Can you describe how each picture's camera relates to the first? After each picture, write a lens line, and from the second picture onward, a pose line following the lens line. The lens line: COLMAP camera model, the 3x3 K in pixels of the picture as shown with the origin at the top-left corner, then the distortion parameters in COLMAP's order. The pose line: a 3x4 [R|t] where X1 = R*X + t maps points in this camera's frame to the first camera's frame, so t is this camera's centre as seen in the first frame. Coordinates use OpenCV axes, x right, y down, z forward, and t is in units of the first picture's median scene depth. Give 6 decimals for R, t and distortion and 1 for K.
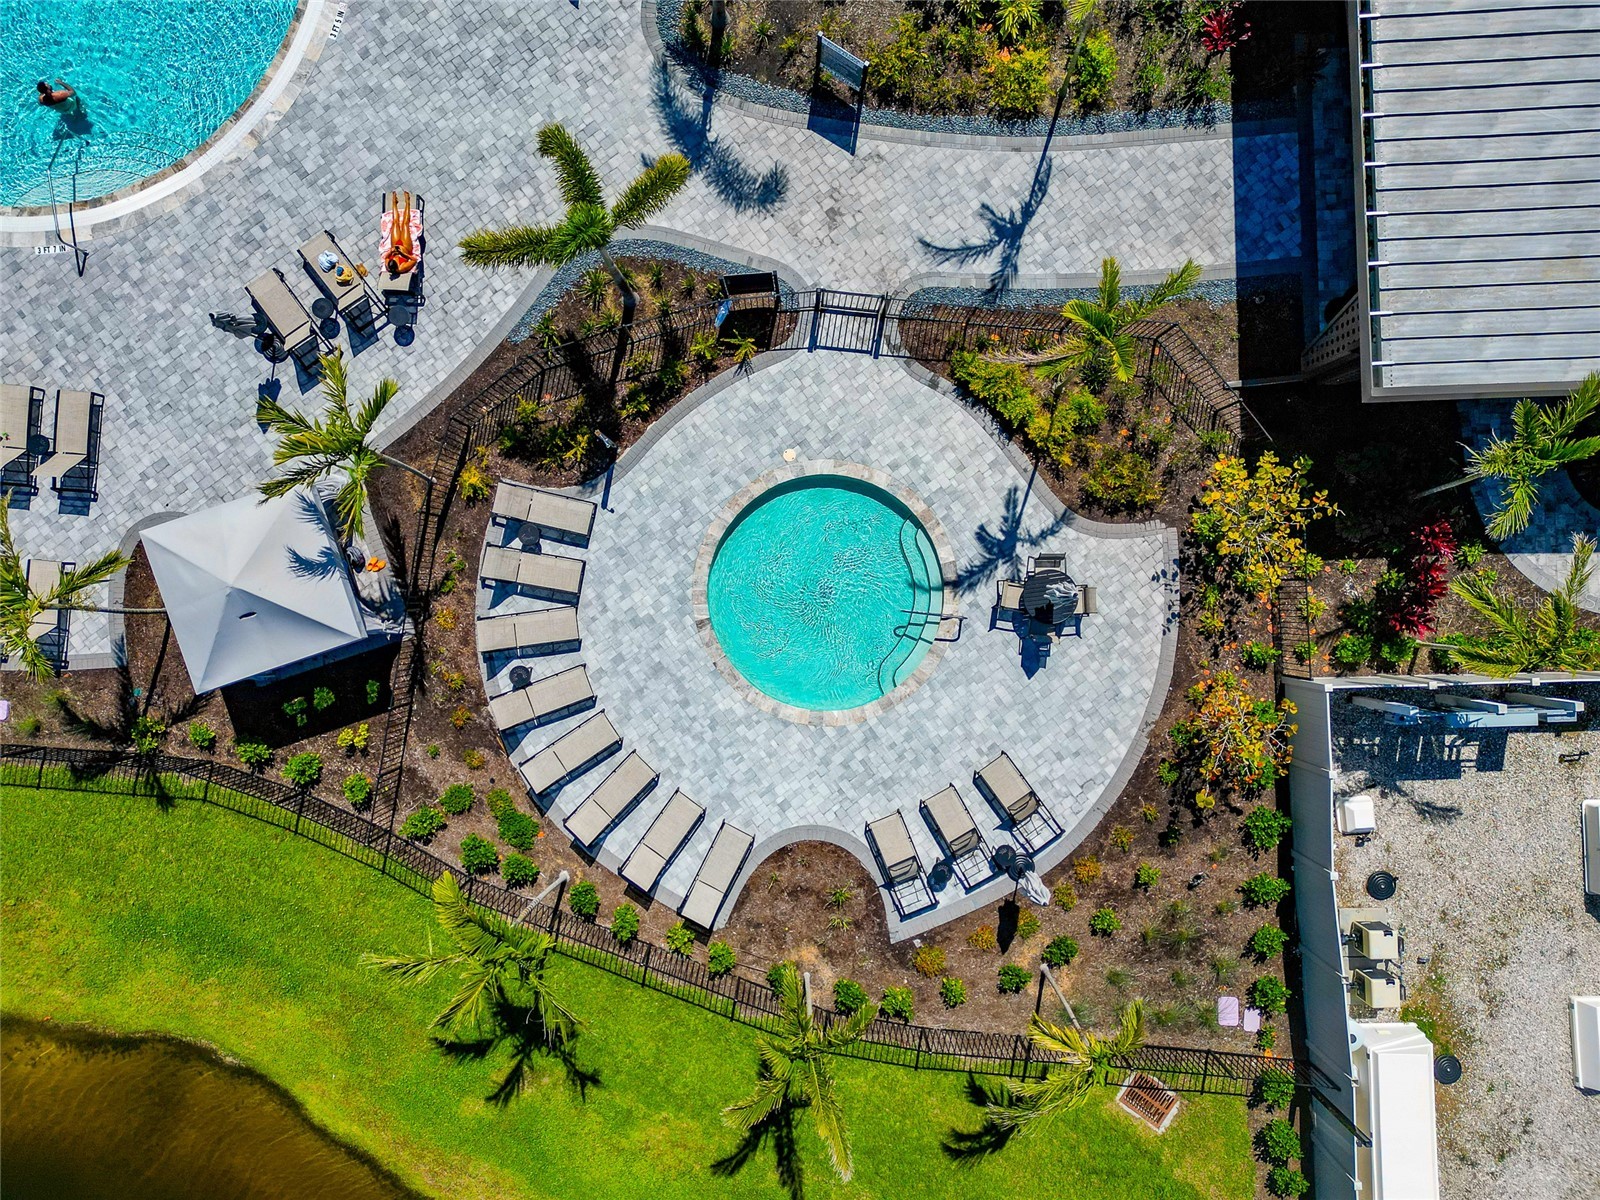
lens RADIAL K [[1155.2, 0, 790.0], [0, 1155.2, 593.7], [0, 0, 1]] dist [0.090014, -0.098336]
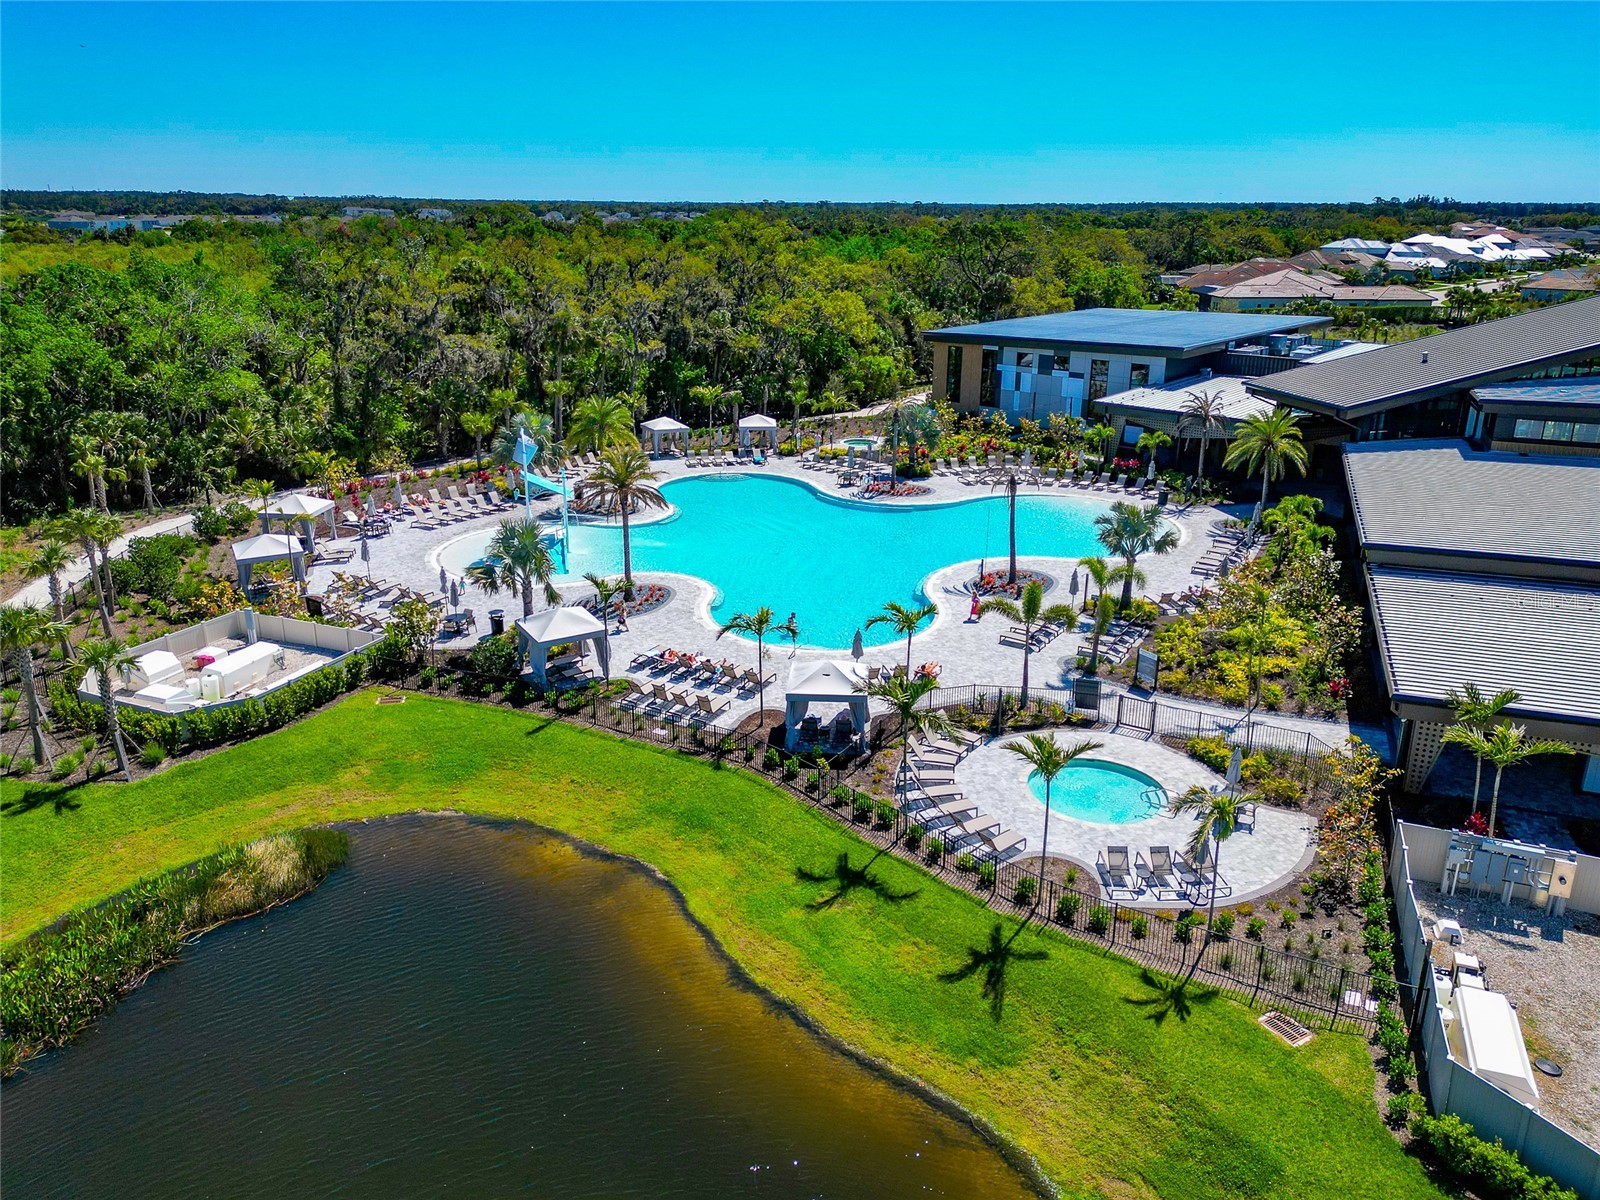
lens RADIAL K [[1155.2, 0, 790.0], [0, 1155.2, 593.7], [0, 0, 1]] dist [0.090014, -0.098336]
pose [[0.913722, 0.129641, -0.385104, 0.247660], [-0.406304, 0.304139, -0.861636, 1.623761], [0.005421, 0.943765, 0.330572, 0.130361]]
